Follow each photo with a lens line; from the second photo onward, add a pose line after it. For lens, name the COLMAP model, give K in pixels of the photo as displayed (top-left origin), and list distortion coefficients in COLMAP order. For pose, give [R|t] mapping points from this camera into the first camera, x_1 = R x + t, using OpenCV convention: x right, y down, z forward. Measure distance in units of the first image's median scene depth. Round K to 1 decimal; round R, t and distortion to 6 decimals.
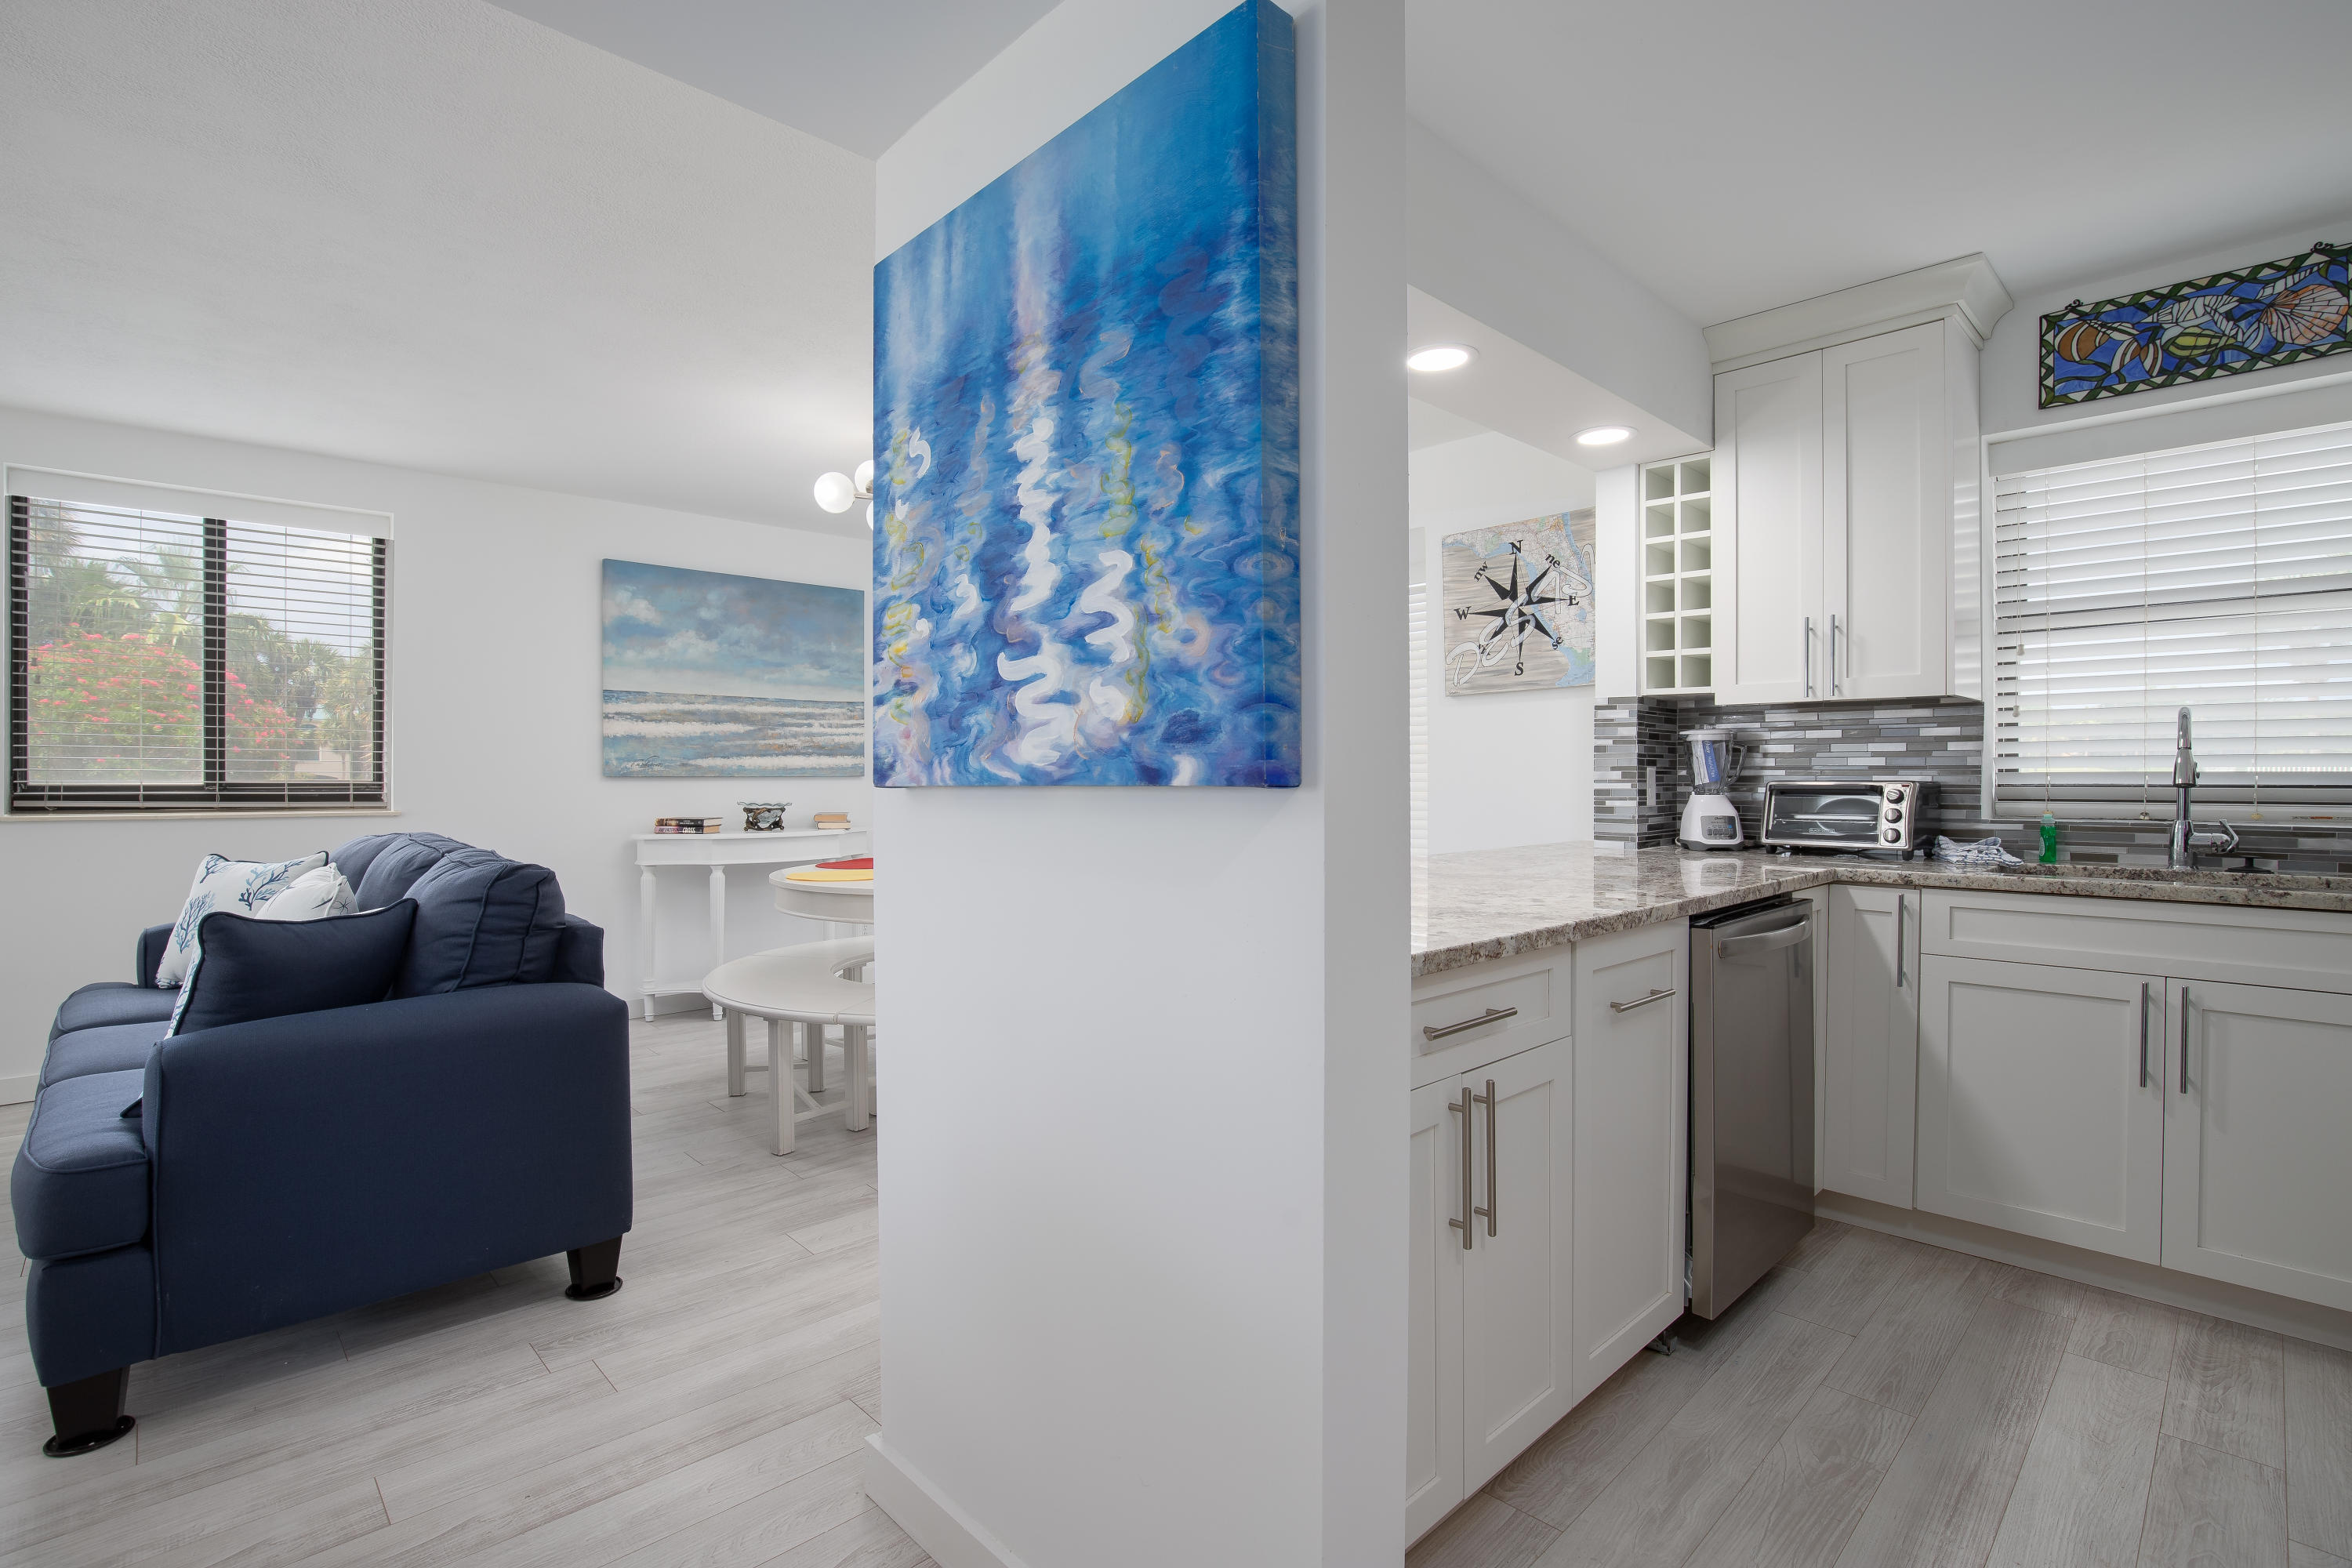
lens RADIAL K [[1087.5, 0, 1171.0], [0, 1087.5, 783.5], [0, 0, 1]] dist [-0.037508, 0.008093]
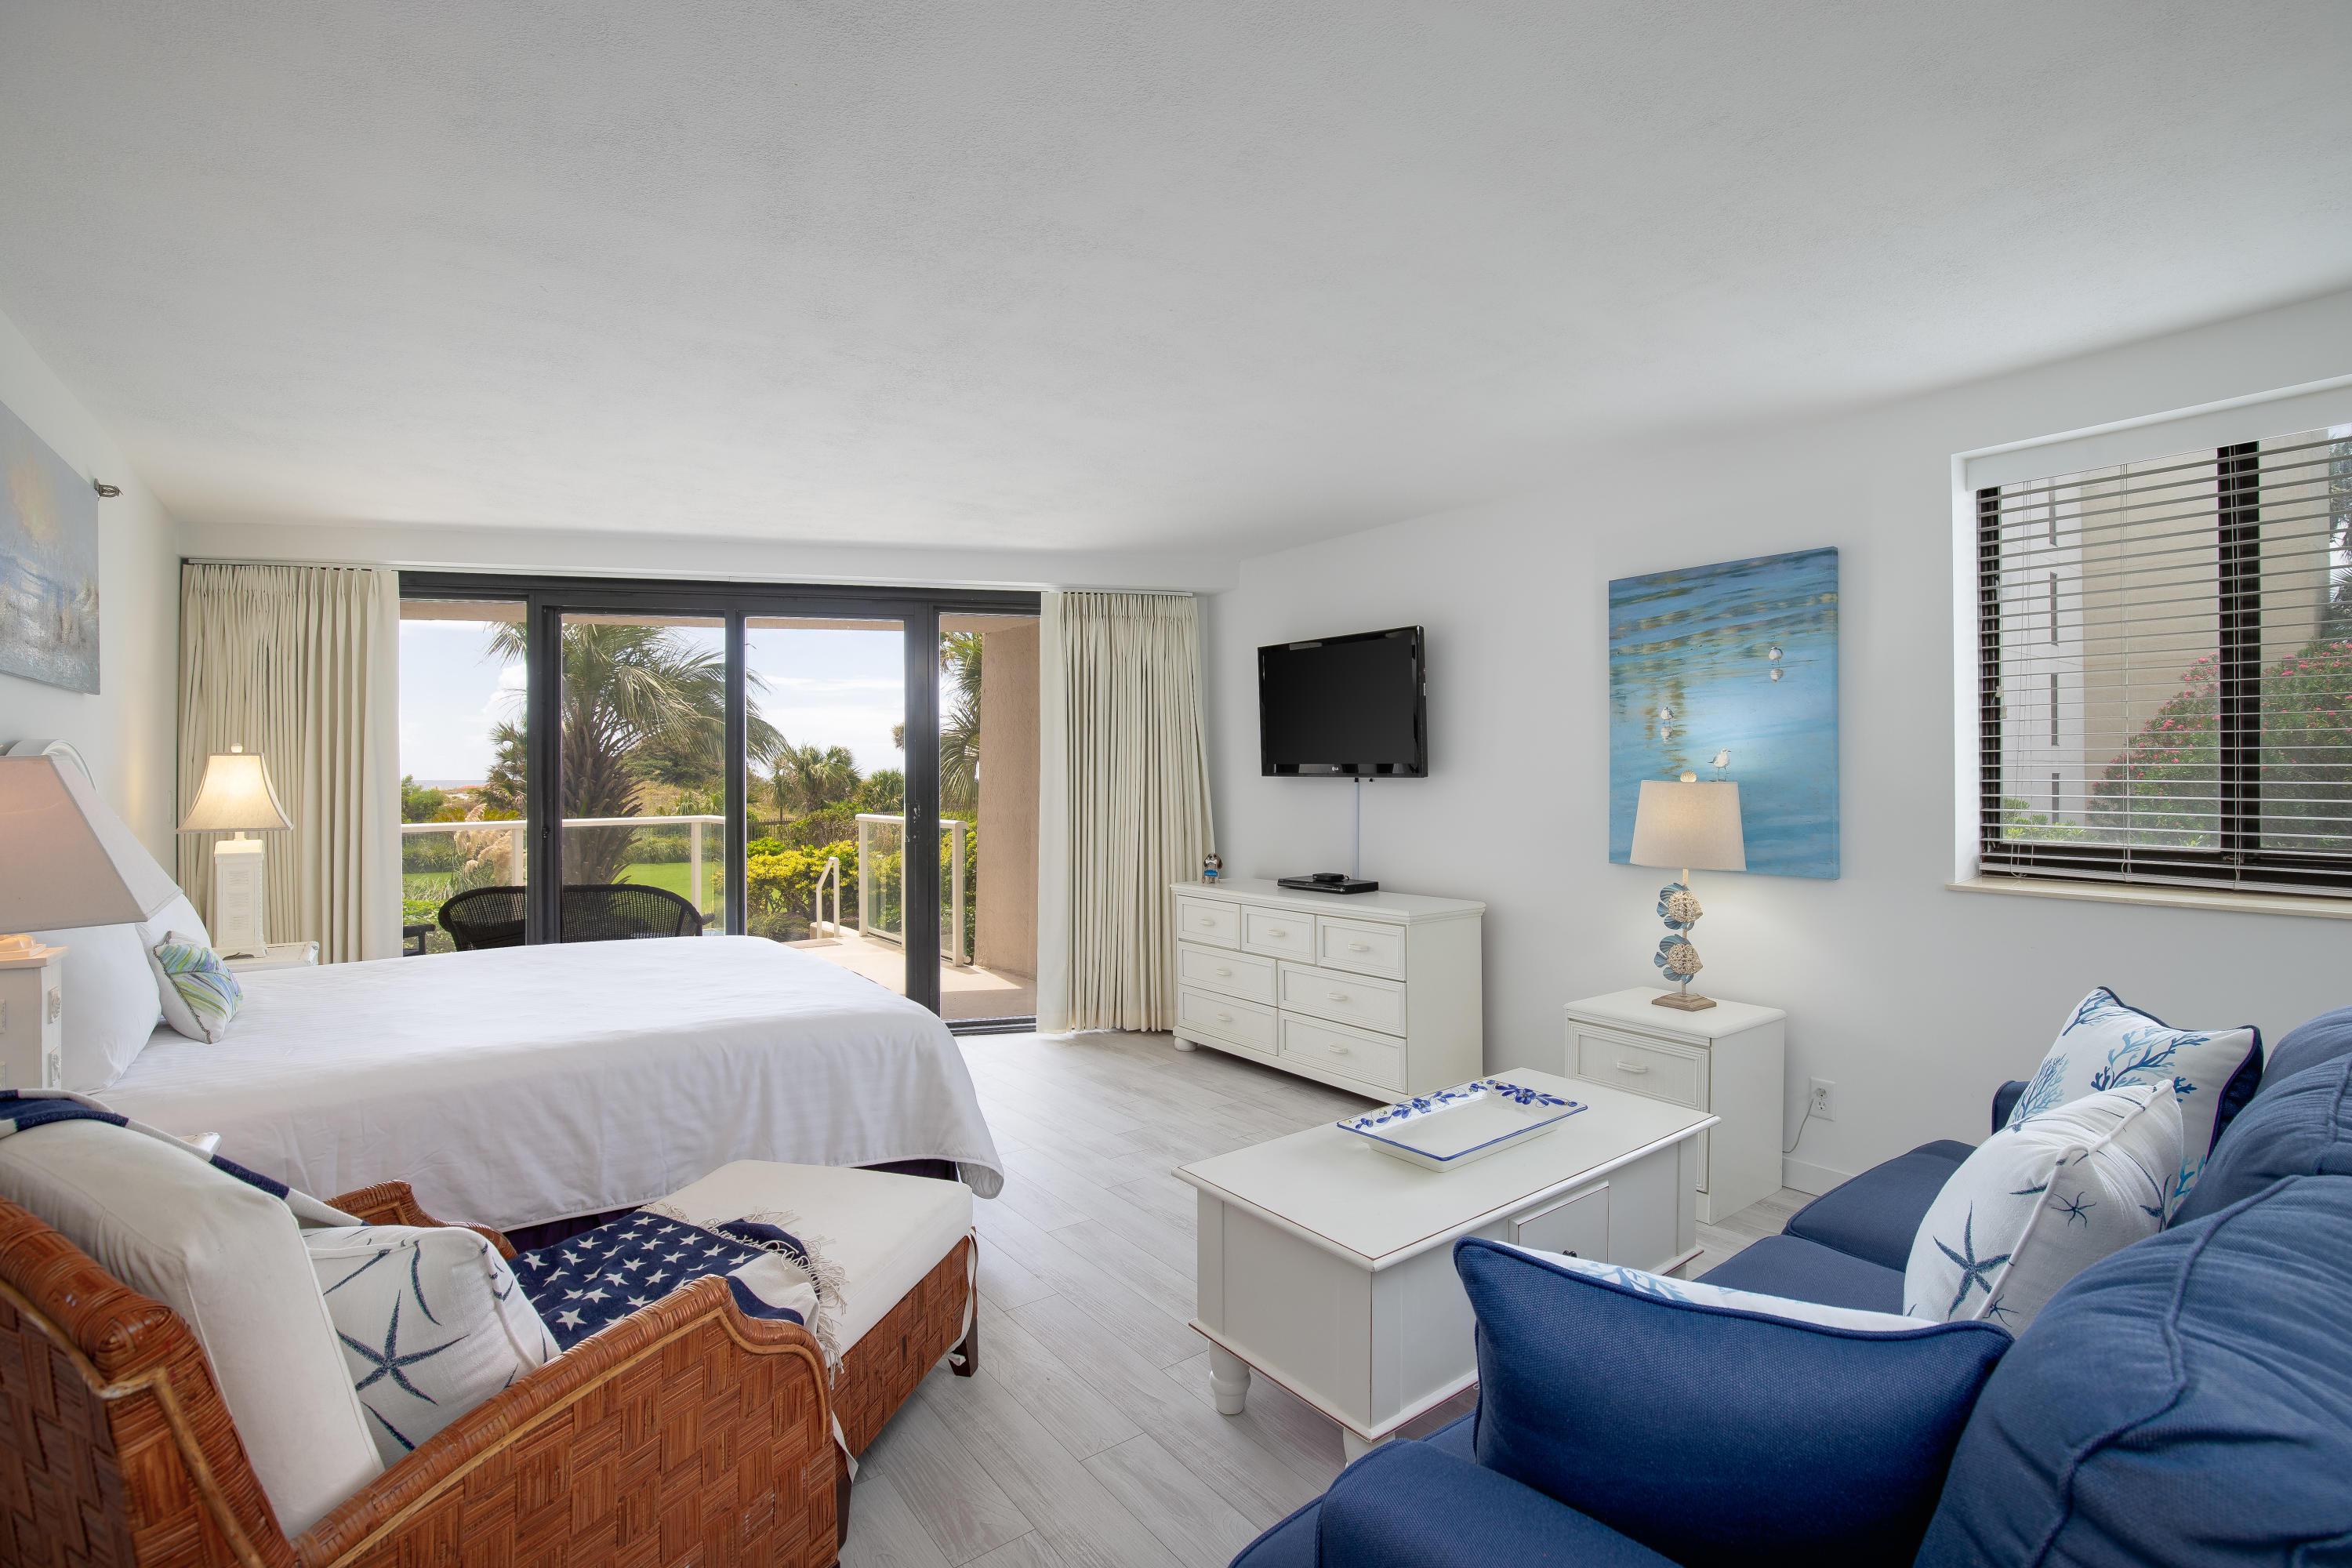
lens RADIAL K [[1087.5, 0, 1179.3], [0, 1087.5, 771.2], [0, 0, 1]] dist [-0.037508, 0.008093]
pose [[-0.128750, -0.003110, -0.991672, -0.192799], [-0.002599, 0.999993, -0.002799, -0.050114], [0.991674, 0.002217, -0.128757, 0.480428]]
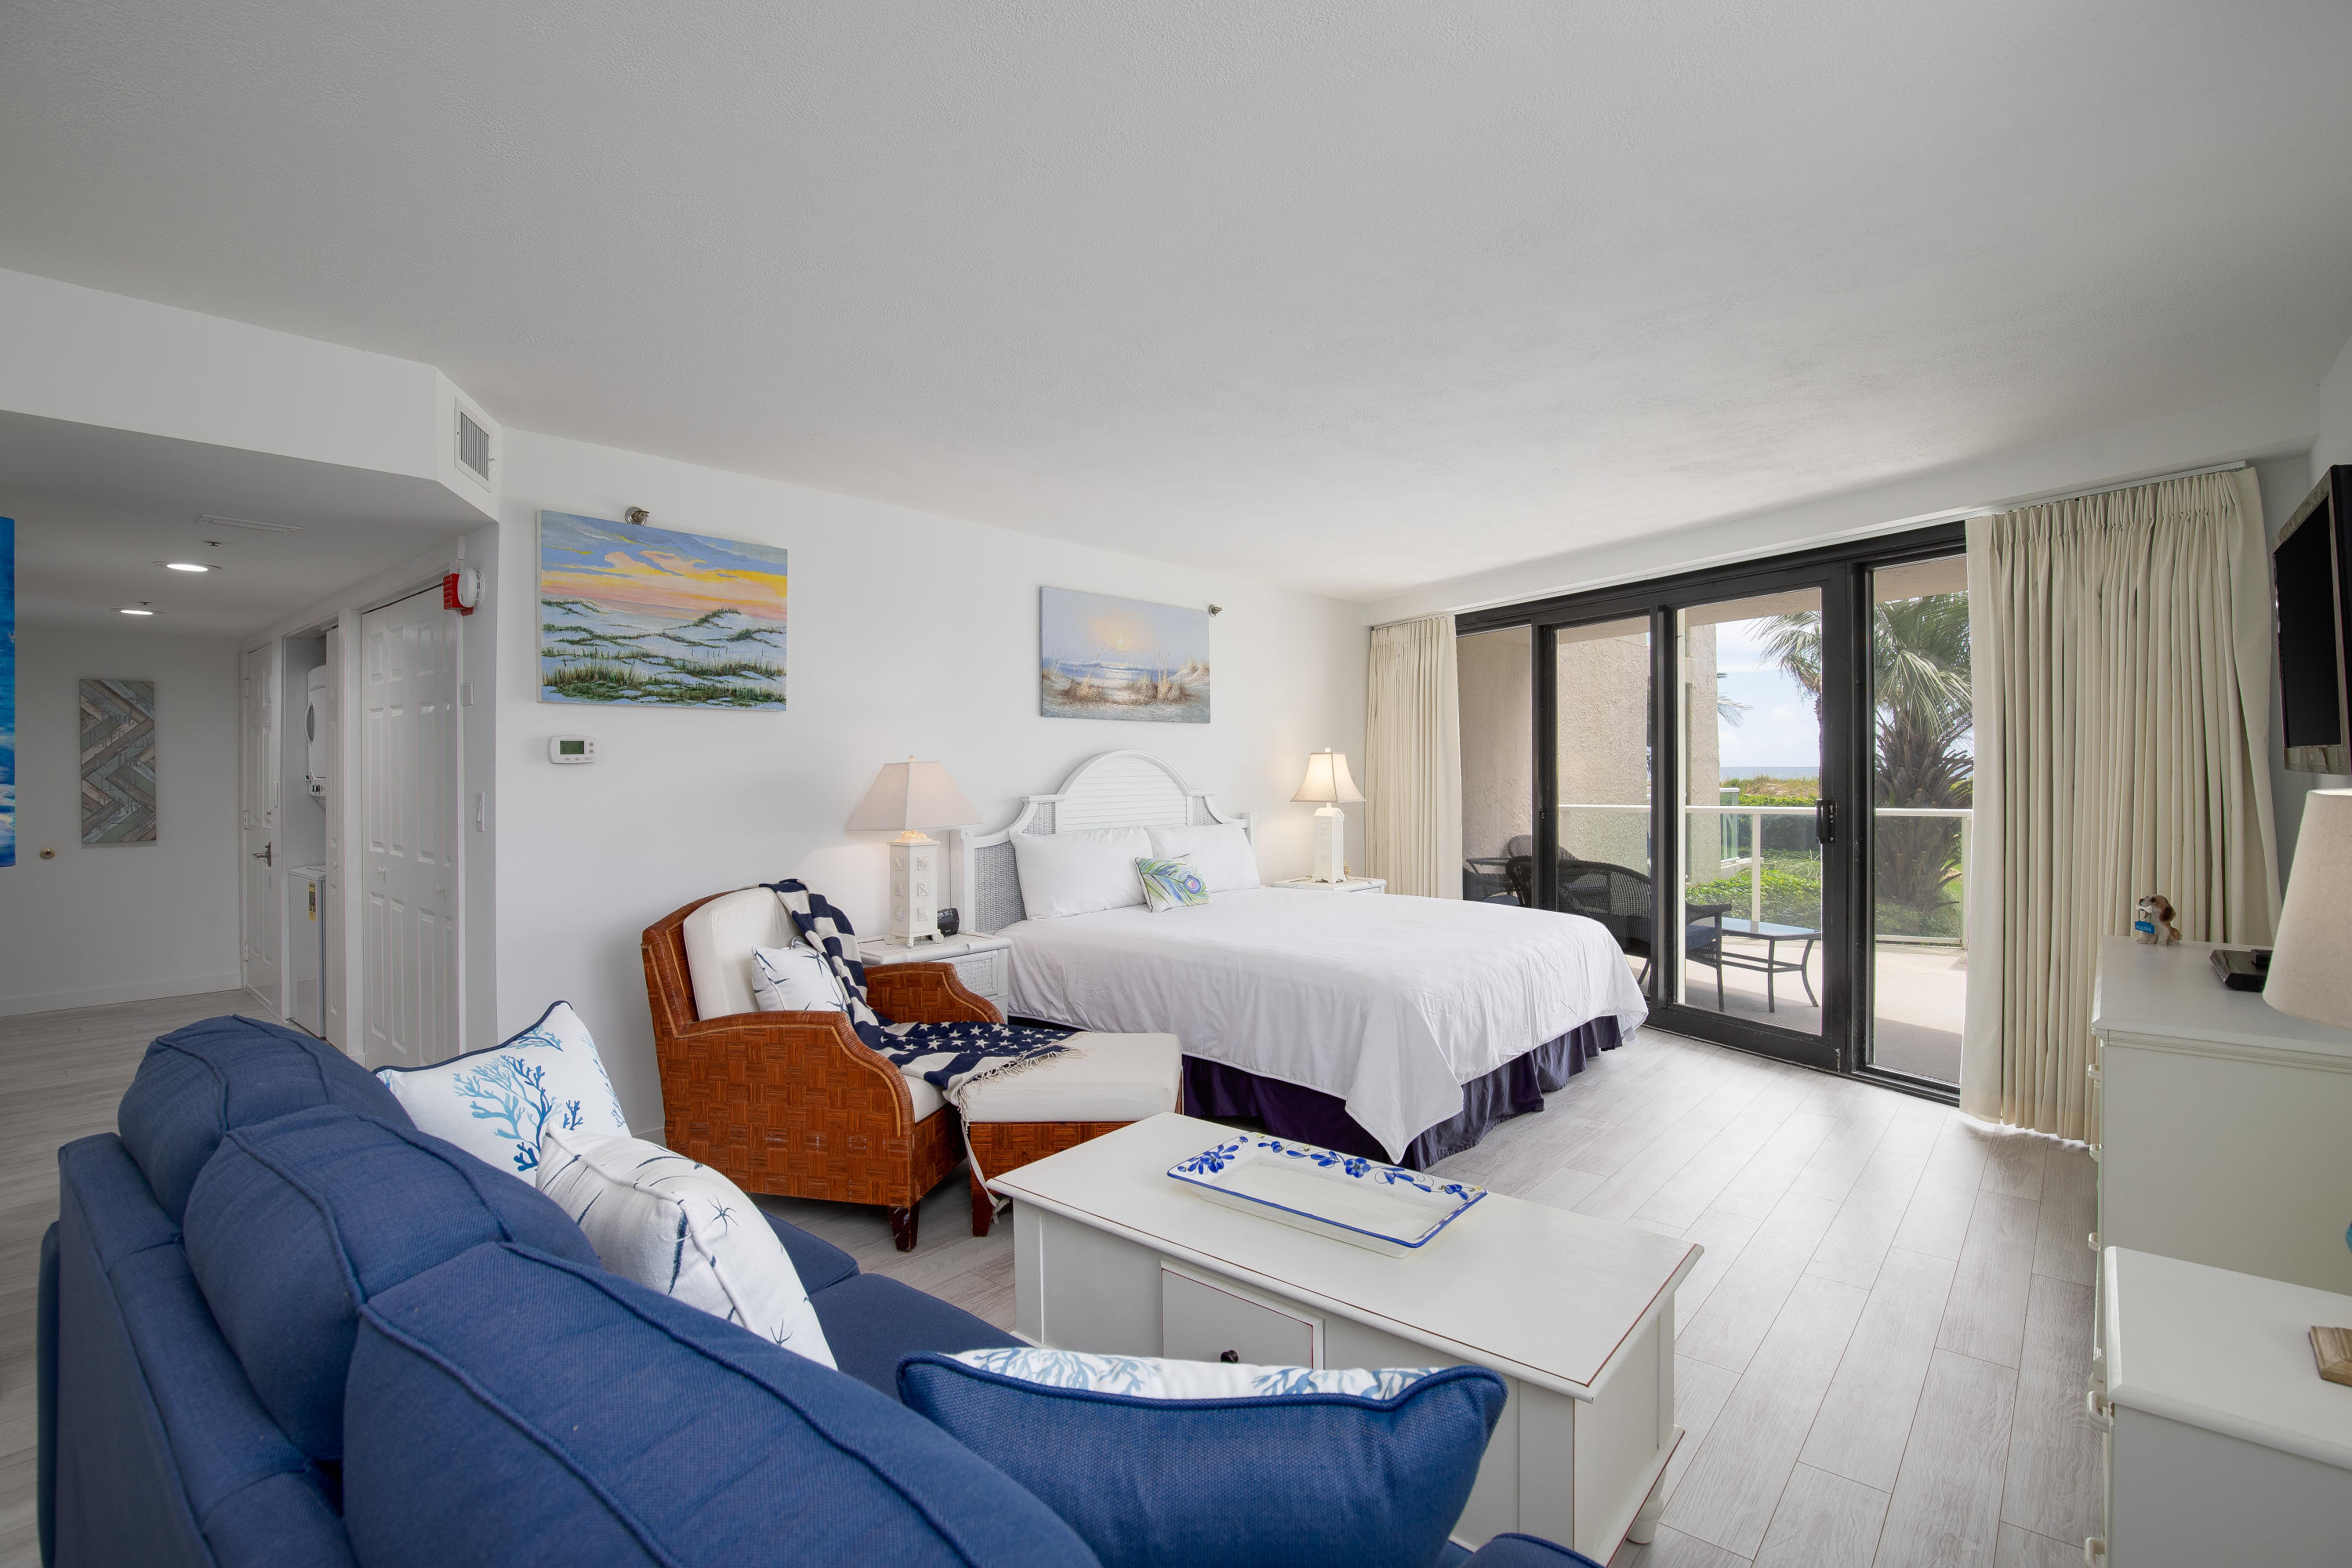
lens RADIAL K [[1087.5, 0, 1184.4], [0, 1087.5, 766.0], [0, 0, 1]] dist [-0.037508, 0.008093]
pose [[-0.995598, 0.003723, -0.093654, -0.723832], [0.003249, 0.999981, 0.005206, -0.057241], [0.093672, 0.004879, -0.995591, 1.082371]]
